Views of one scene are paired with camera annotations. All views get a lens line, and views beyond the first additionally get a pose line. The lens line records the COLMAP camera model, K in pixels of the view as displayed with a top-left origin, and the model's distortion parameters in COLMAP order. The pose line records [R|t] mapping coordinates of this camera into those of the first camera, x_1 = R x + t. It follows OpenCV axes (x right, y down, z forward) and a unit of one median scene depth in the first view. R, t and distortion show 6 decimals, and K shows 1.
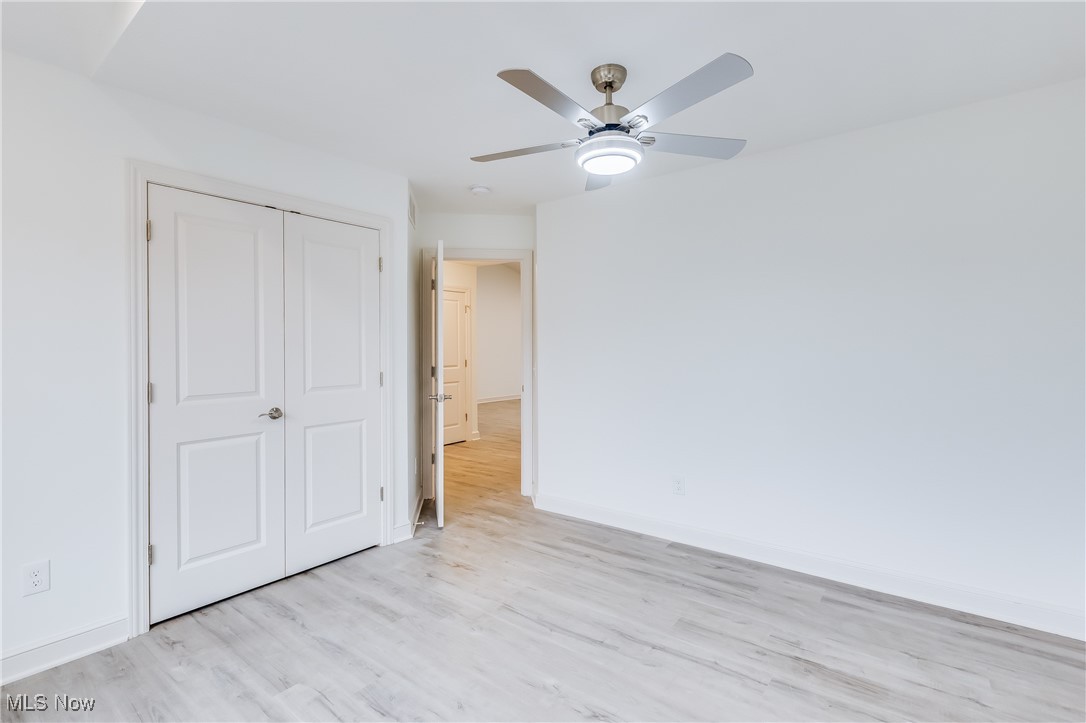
lens RADIAL K [[509.4, 0, 549.5], [0, 509.4, 343.9], [0, 0, 1]] dist [0.000031, 0.000028]
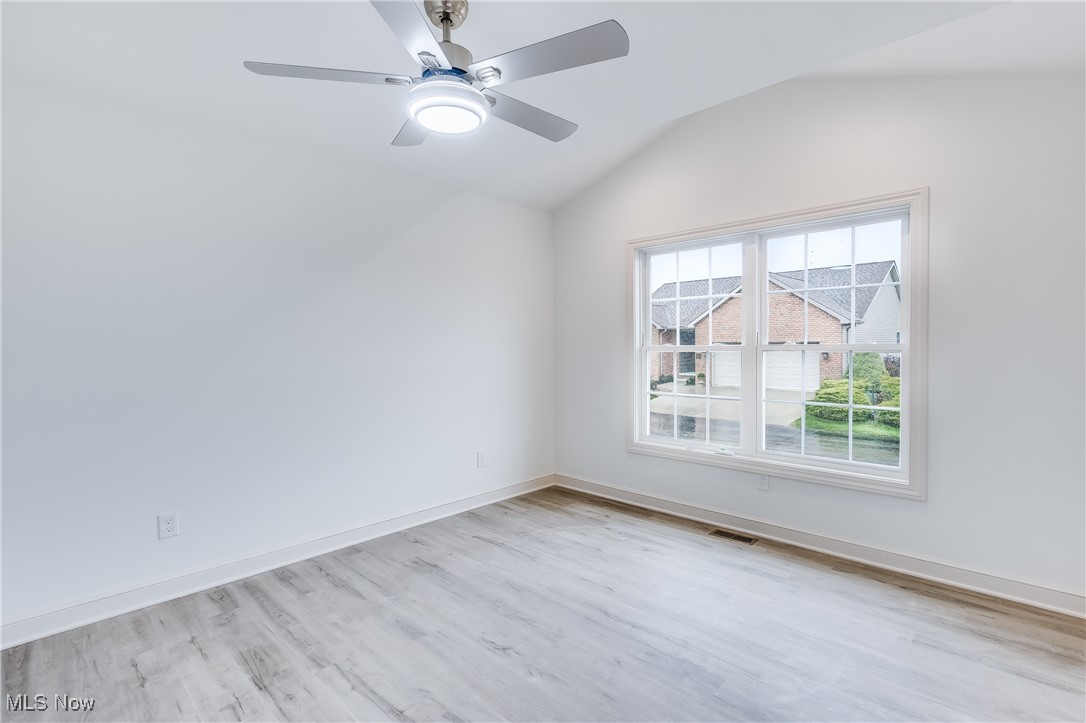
lens RADIAL K [[509.4, 0, 549.5], [0, 509.4, 343.9], [0, 0, 1]] dist [0.000031, 0.000028]
pose [[-0.992476, 0.011475, 0.121900, -0.155287], [0.011889, 0.999926, 0.002669, 0.001186], [-0.121860, 0.004098, -0.992539, 1.962520]]
